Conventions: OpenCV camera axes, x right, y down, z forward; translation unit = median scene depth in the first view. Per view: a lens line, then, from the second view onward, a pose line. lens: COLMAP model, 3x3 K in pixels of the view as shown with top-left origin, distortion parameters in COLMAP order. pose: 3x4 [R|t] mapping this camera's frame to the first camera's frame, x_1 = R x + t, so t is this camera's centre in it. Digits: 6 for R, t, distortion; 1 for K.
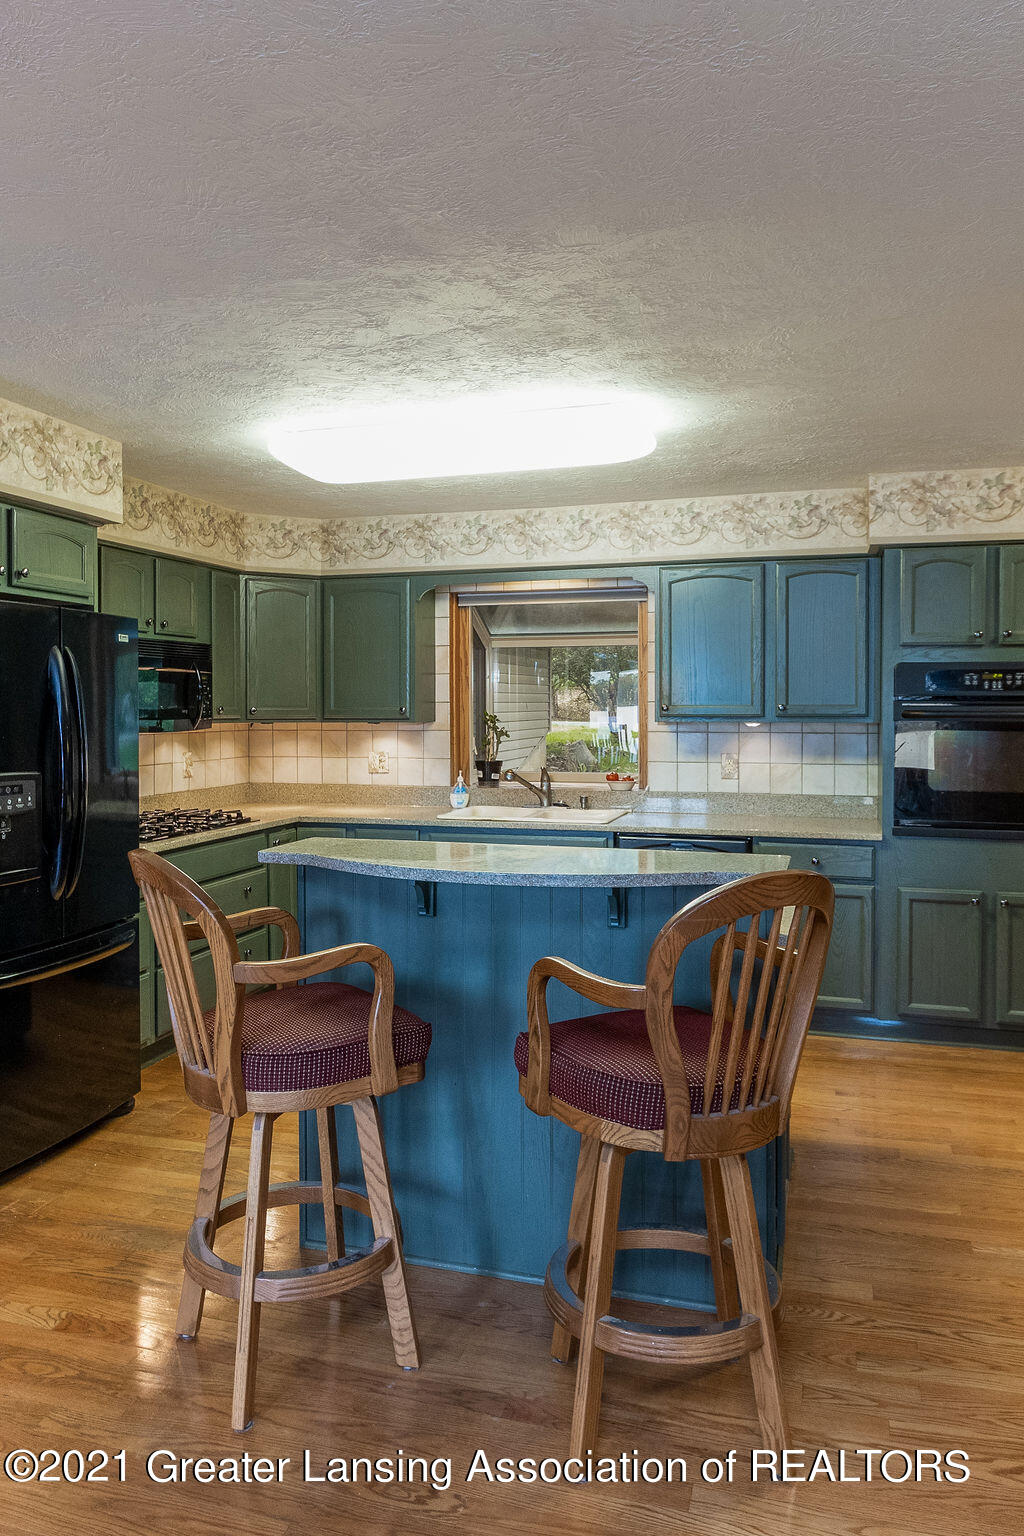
lens RADIAL K [[1110.4, 0, 505.0], [0, 1110.4, 726.6], [0, 0, 1]] dist [0.001908, -0.000396]
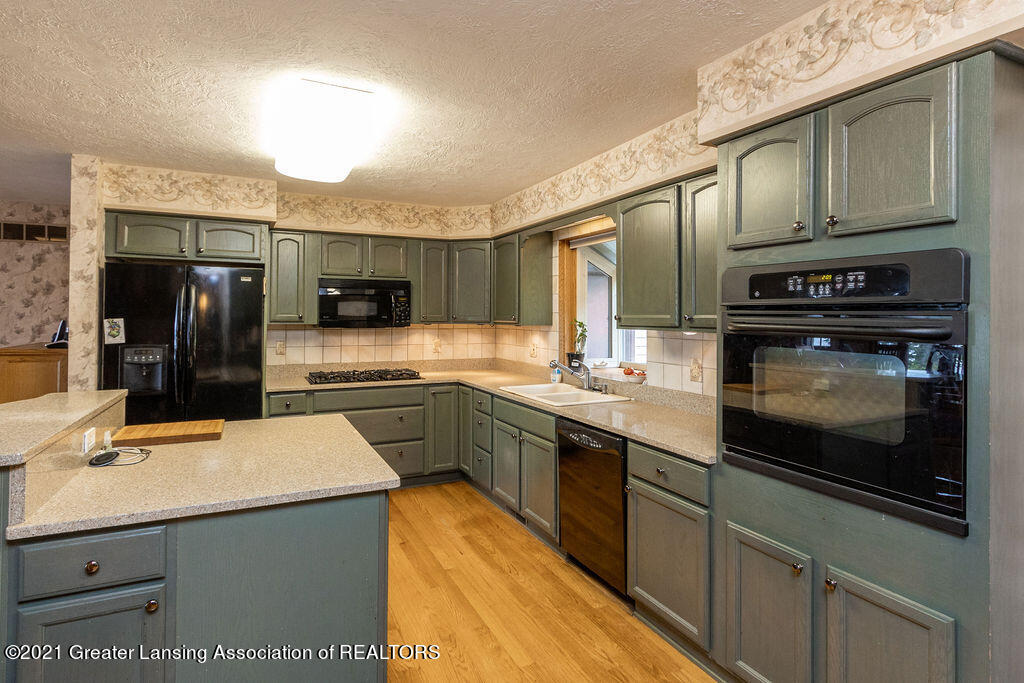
lens RADIAL K [[533.9, 0, 513.9], [0, 533.9, 312.8], [0, 0, 1]] dist [-0.000419, -0.000335]
pose [[0.673618, 0.001748, -0.739077, 0.525729], [-0.020024, 0.999673, -0.015886, -0.010882], [0.738808, 0.025500, 0.673433, 0.551568]]
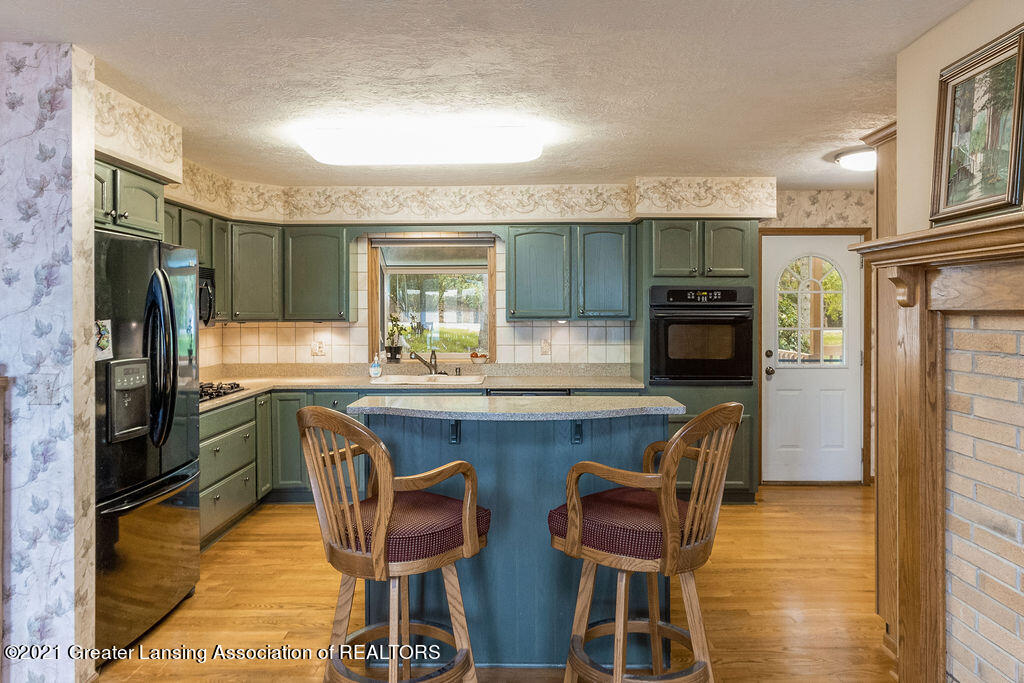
lens RADIAL K [[698.9, 0, 512.6], [0, 698.9, 313.4], [0, 0, 1]] dist [0.002243, -0.000413]
pose [[0.958817, -0.002124, 0.284018, -0.156662], [0.006745, 0.999860, -0.015292, 0.001166], [-0.283946, 0.016578, 0.958697, 0.013086]]
